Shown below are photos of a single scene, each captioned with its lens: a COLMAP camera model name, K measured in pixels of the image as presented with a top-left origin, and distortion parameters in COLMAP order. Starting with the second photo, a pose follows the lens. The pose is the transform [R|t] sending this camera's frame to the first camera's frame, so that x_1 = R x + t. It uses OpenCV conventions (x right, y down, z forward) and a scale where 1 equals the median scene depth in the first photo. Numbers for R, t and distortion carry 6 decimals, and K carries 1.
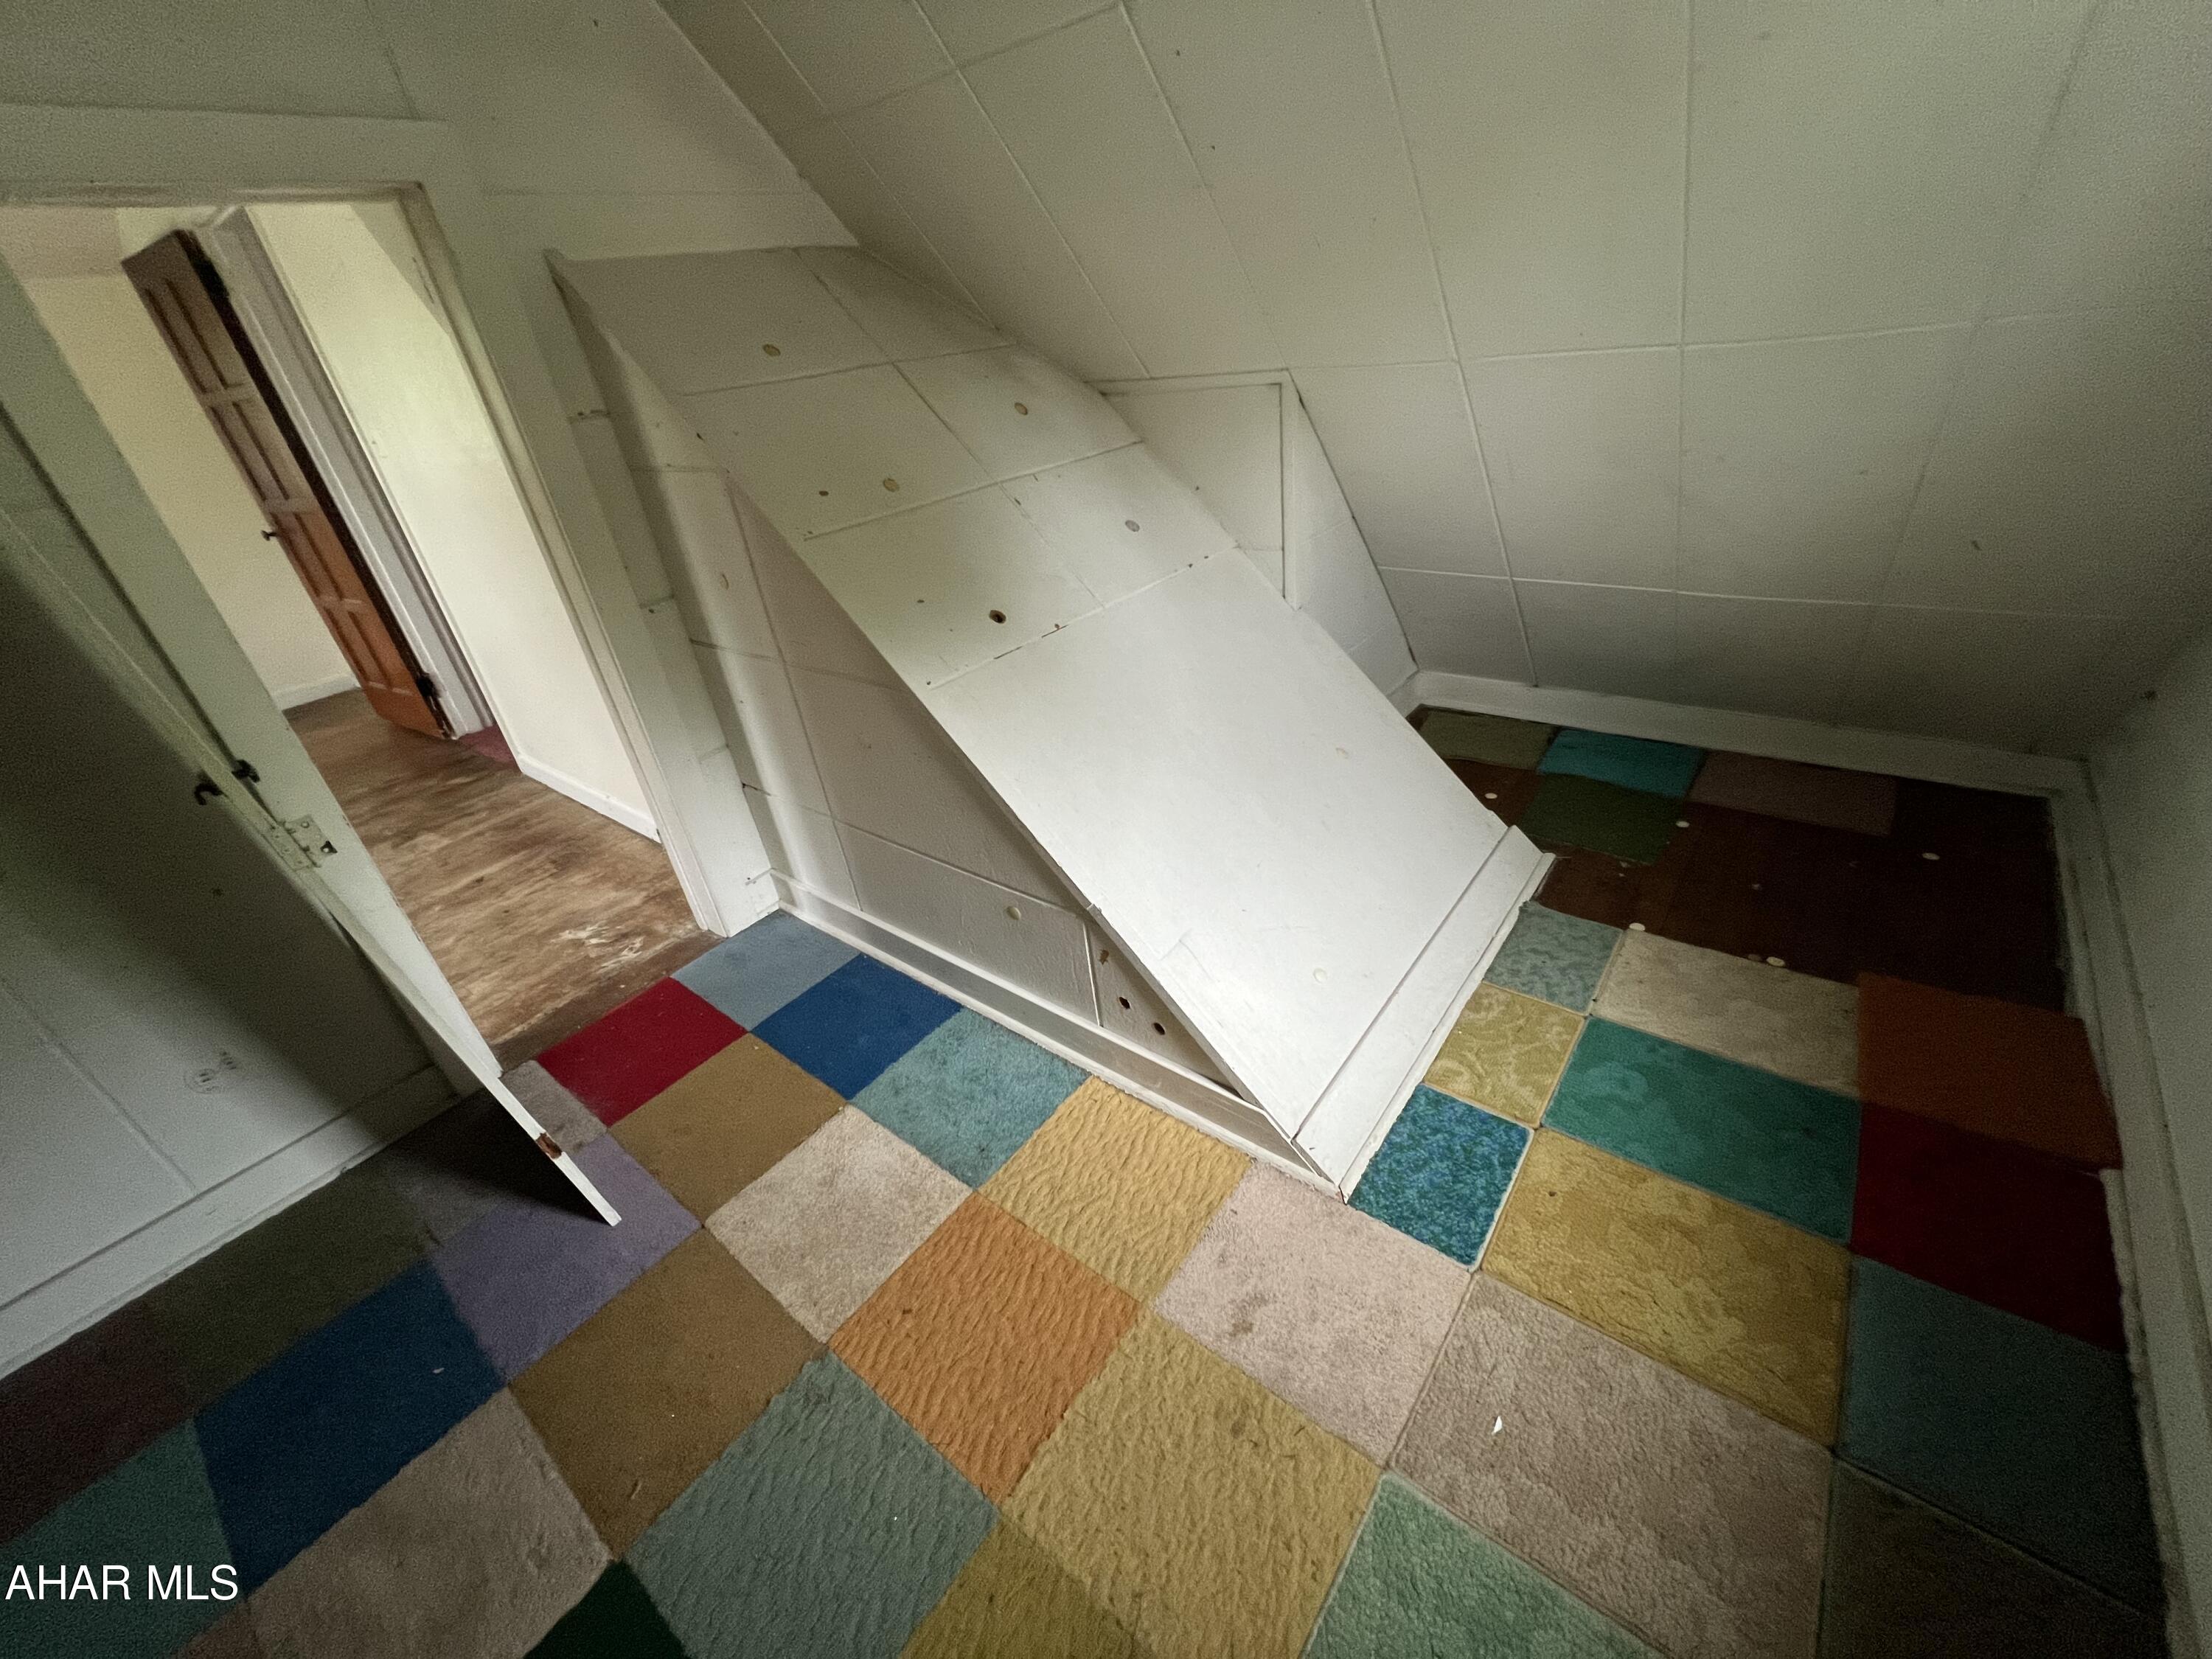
lens RADIAL K [[884.0, 0, 1103.6], [0, 884.0, 824.7], [0, 0, 1]] dist [-0.003824, 0.000677]
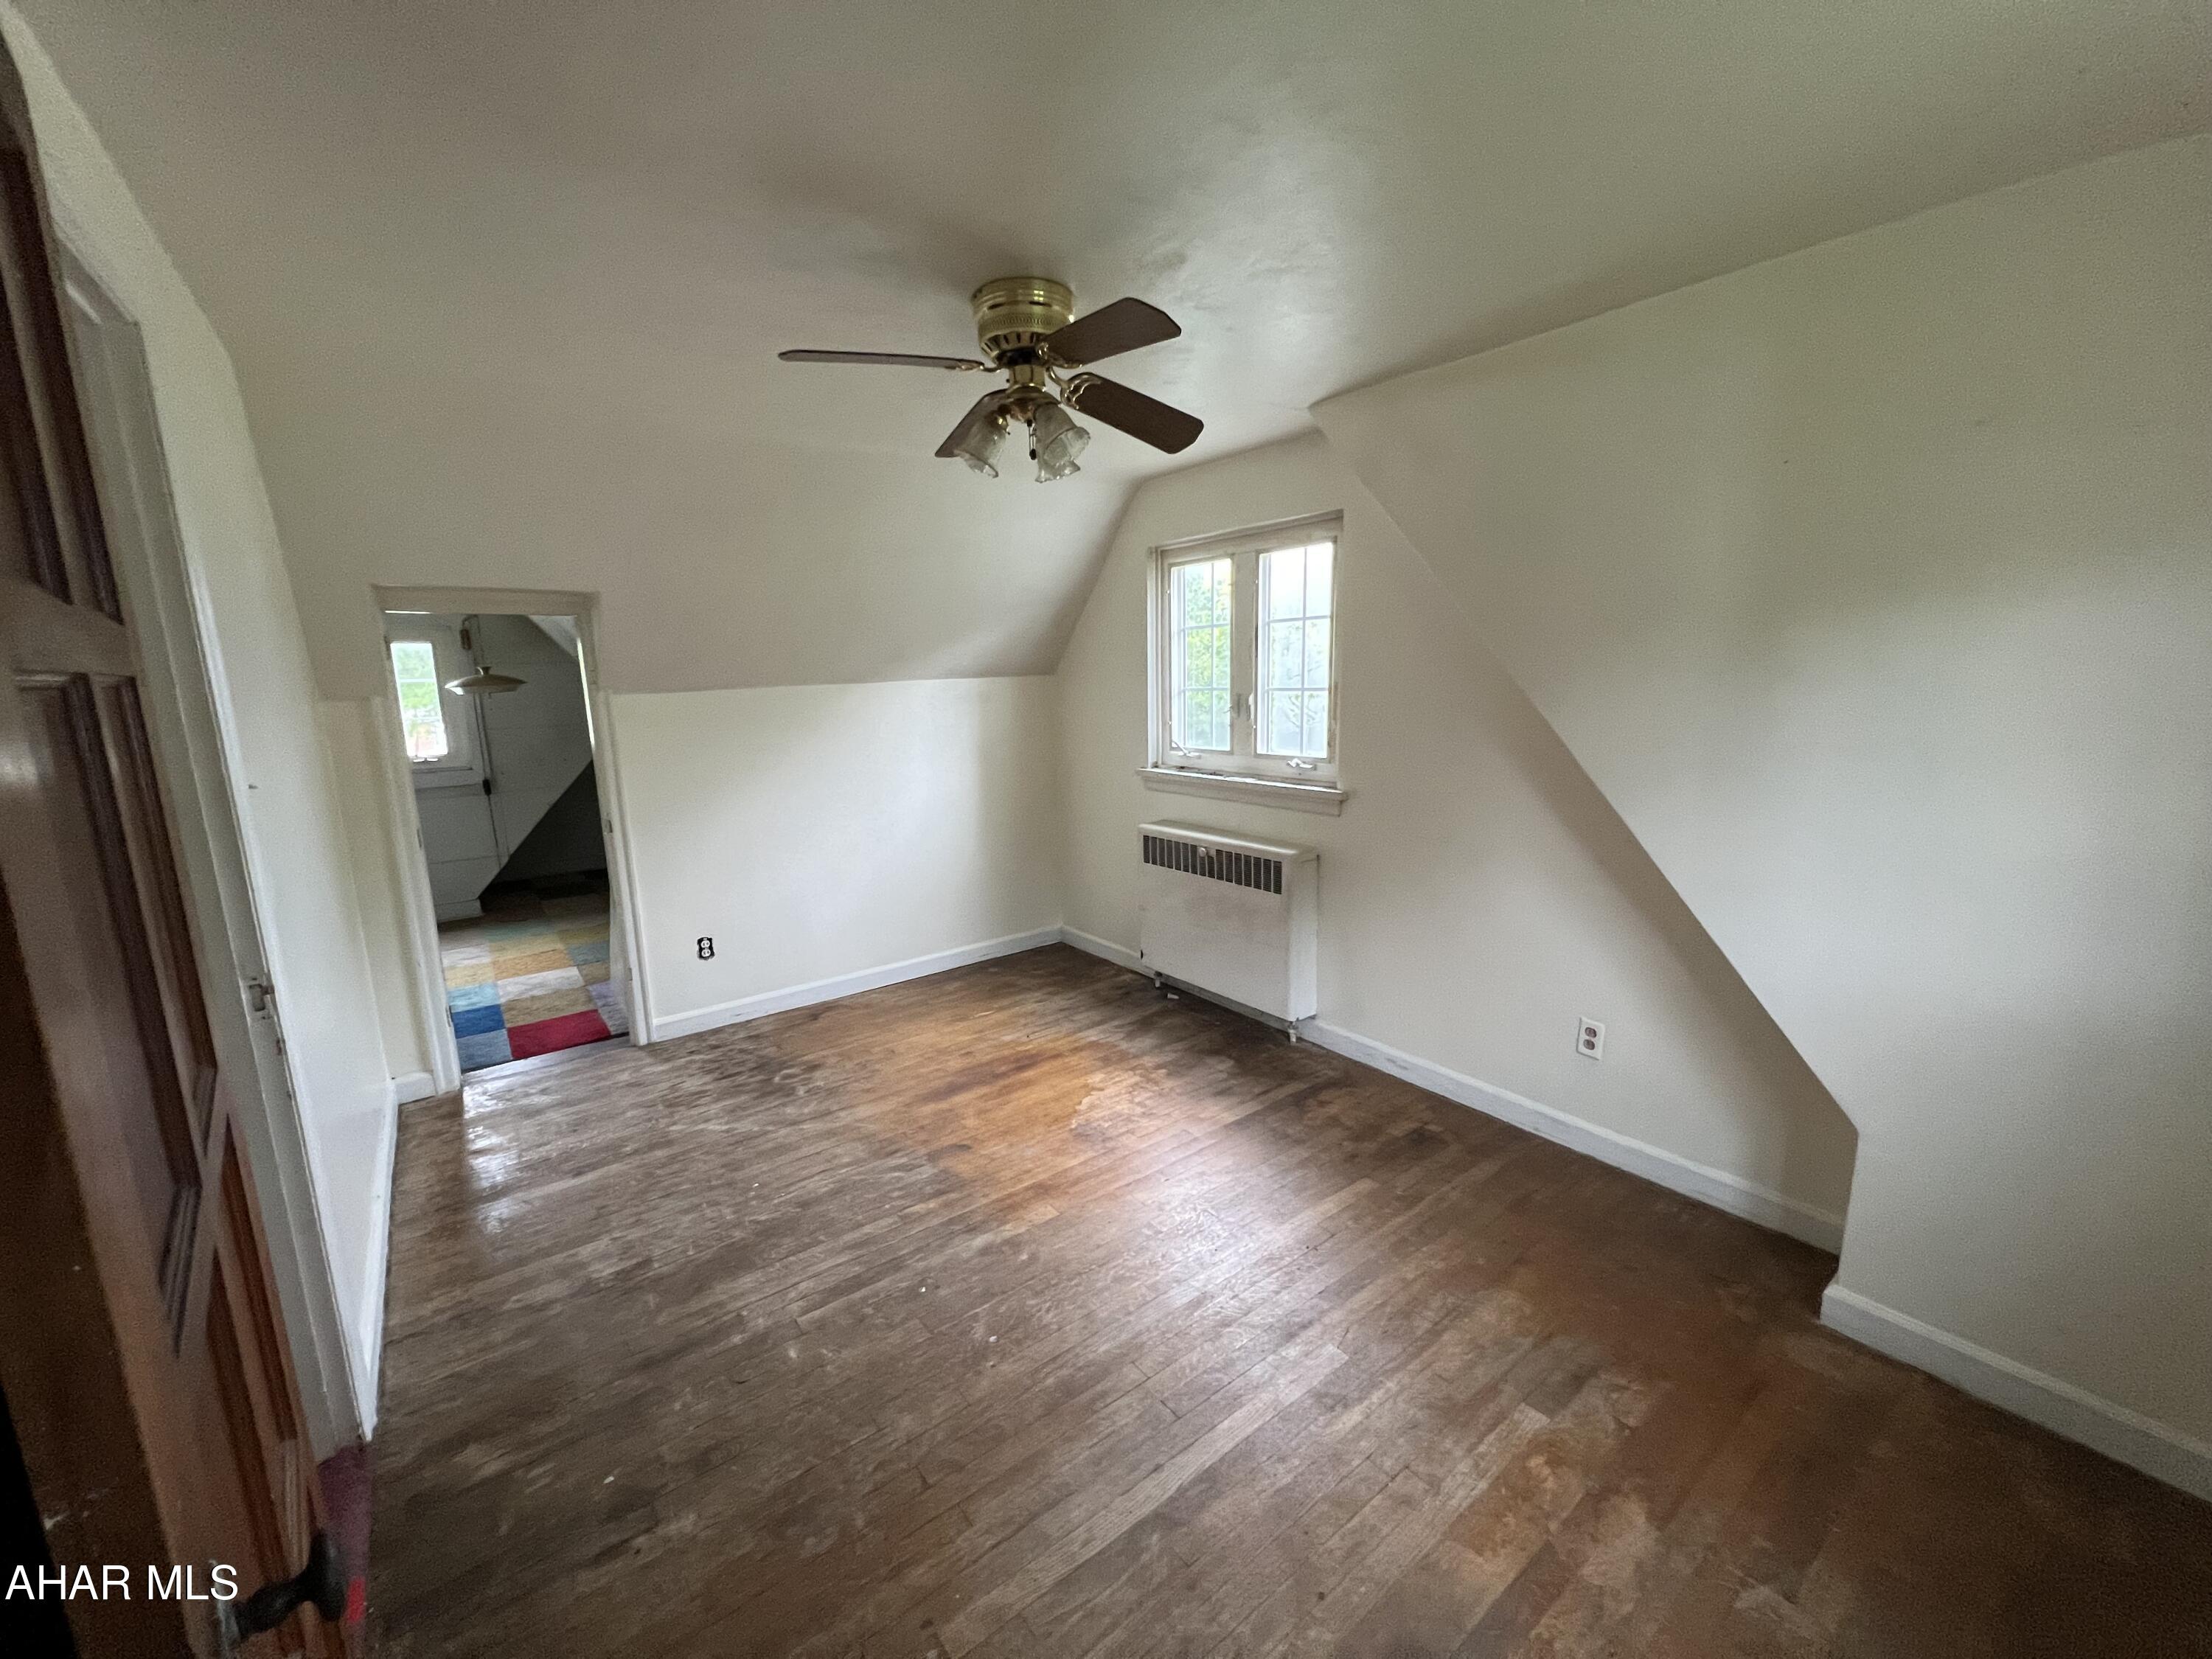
lens RADIAL K [[884.0, 0, 1103.6], [0, 884.0, 824.7], [0, 0, 1]] dist [-0.003824, 0.000677]
pose [[-0.957107, 0.101899, 0.271226, -2.450026], [0.252288, 0.753413, 0.607222, -1.006229], [-0.142469, 0.649604, -0.746805, 2.226899]]
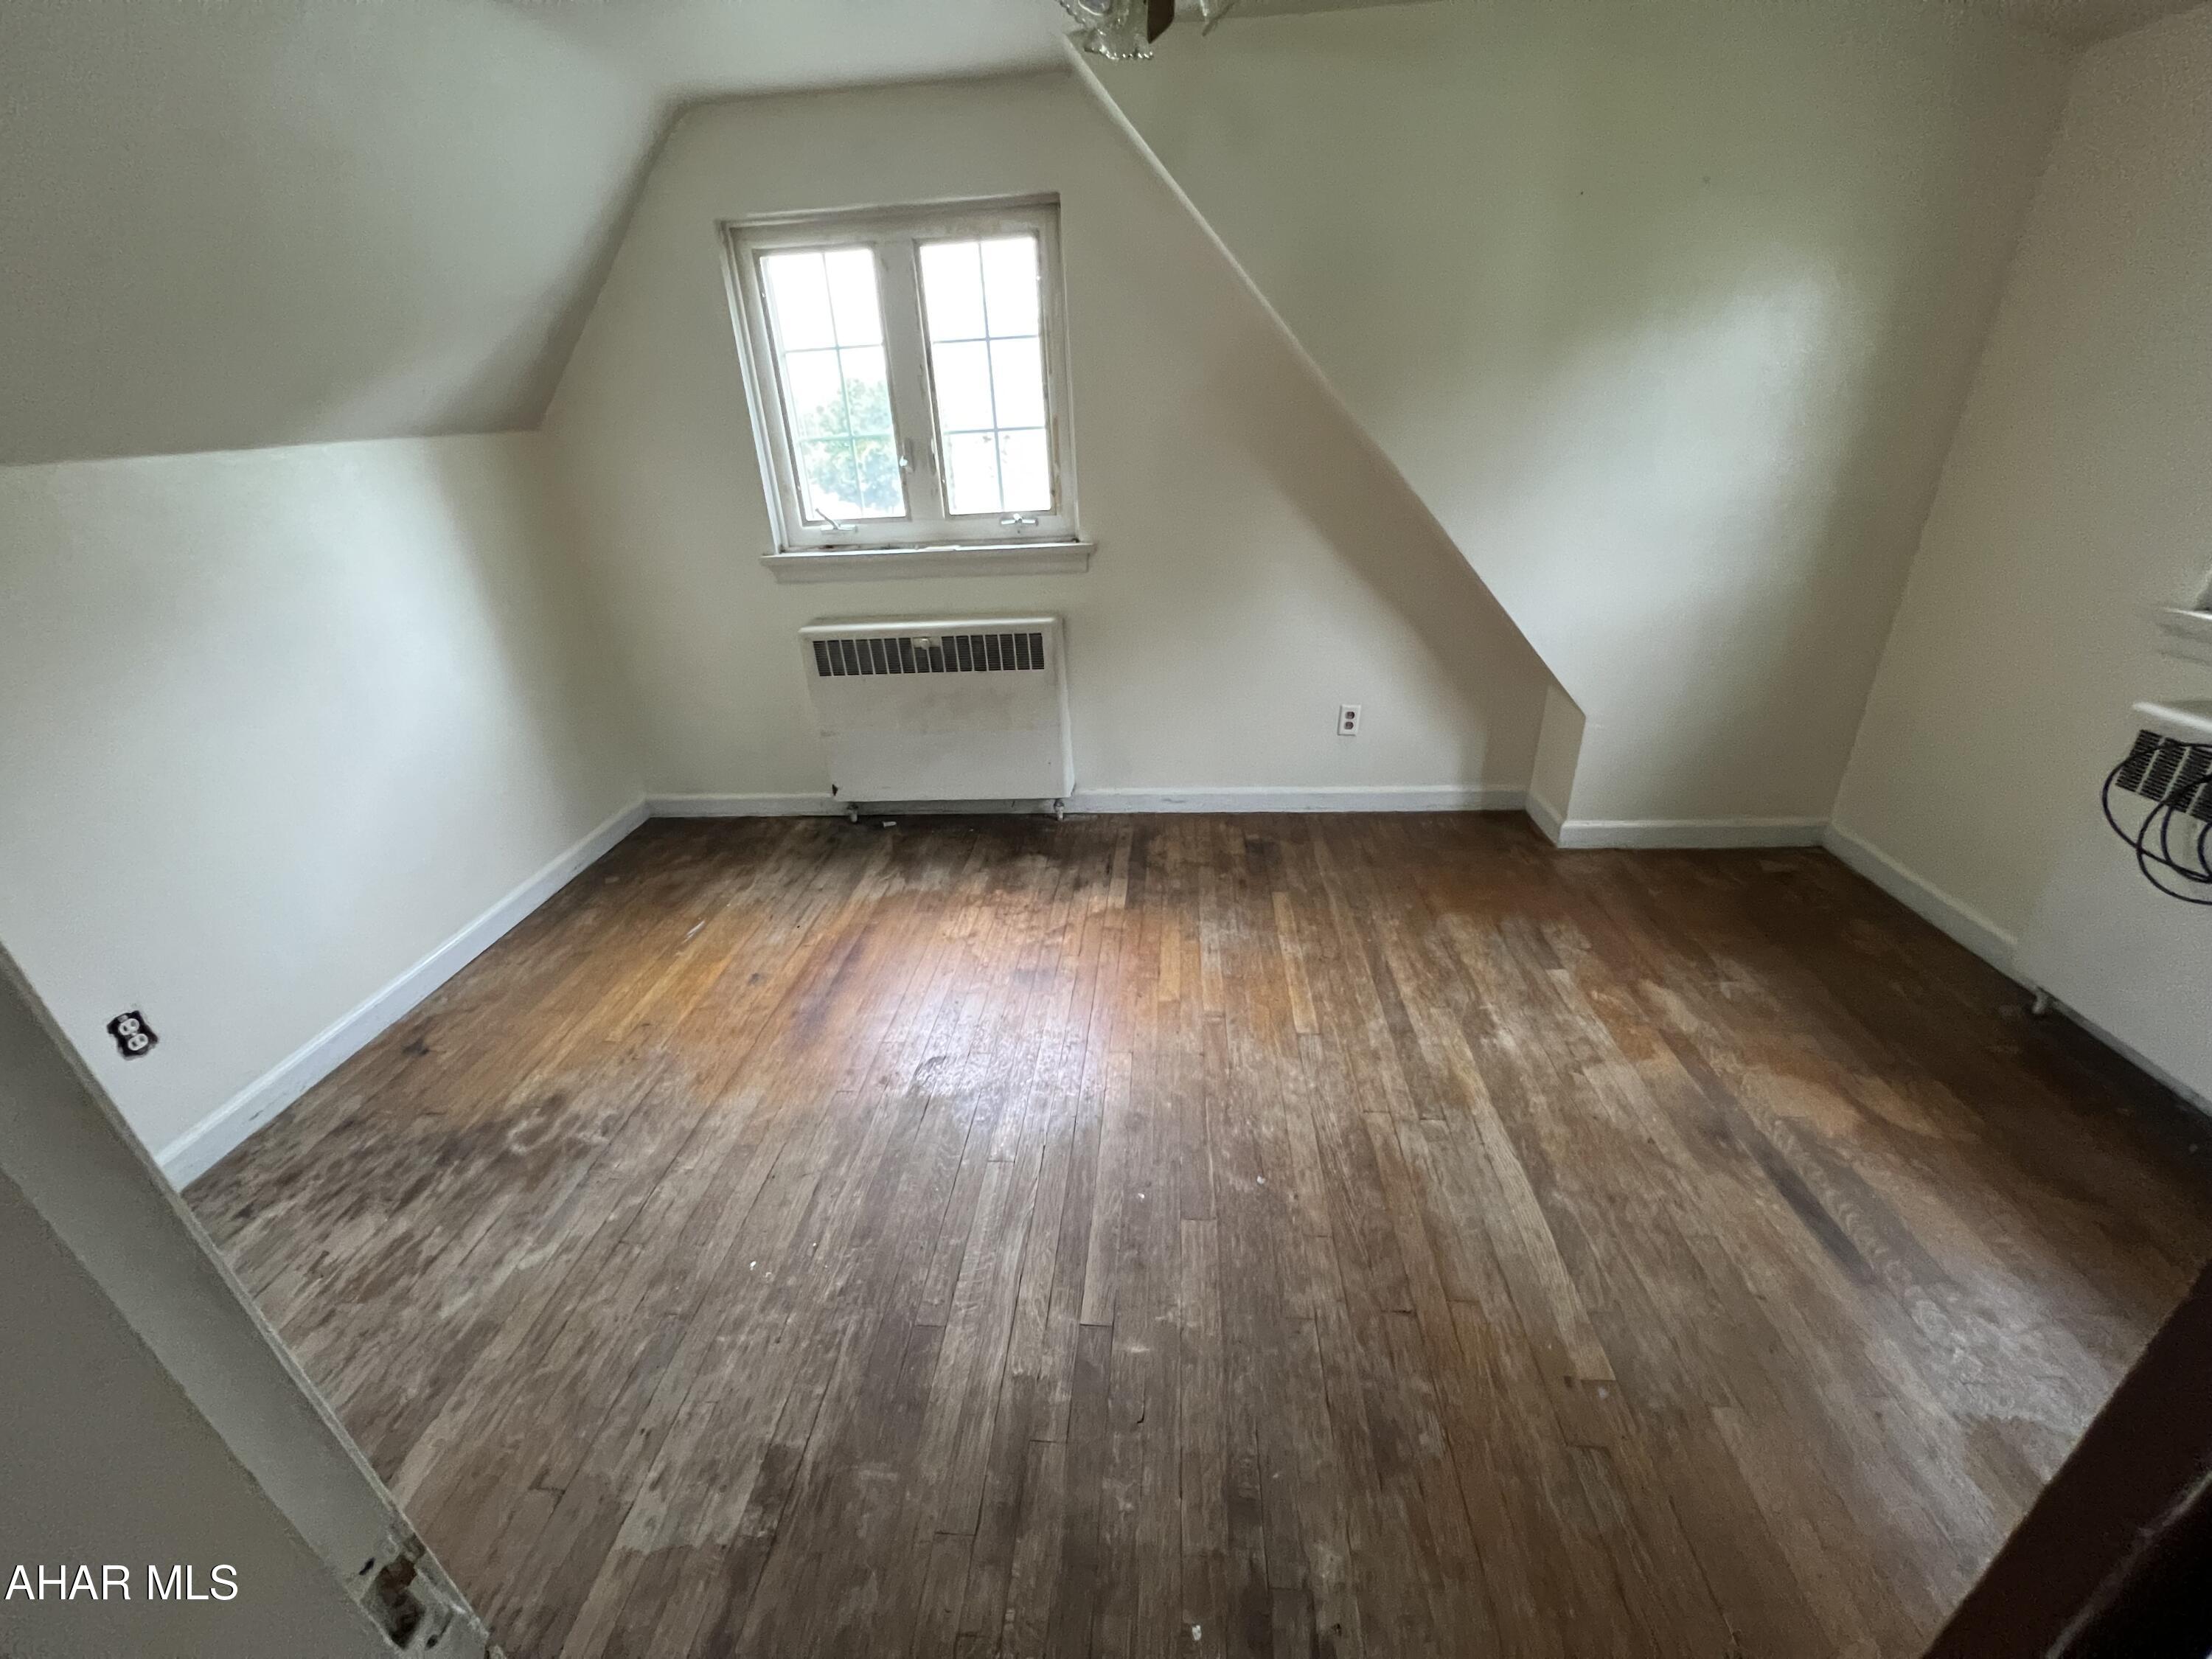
lens RADIAL K [[884.0, 0, 1103.6], [0, 884.0, 824.7], [0, 0, 1]] dist [-0.003824, 0.000677]
pose [[-0.819167, 0.384080, -0.425967, -1.551748], [-0.152501, 0.570092, 0.807303, -0.896581], [0.552909, 0.726277, -0.408428, 1.864258]]
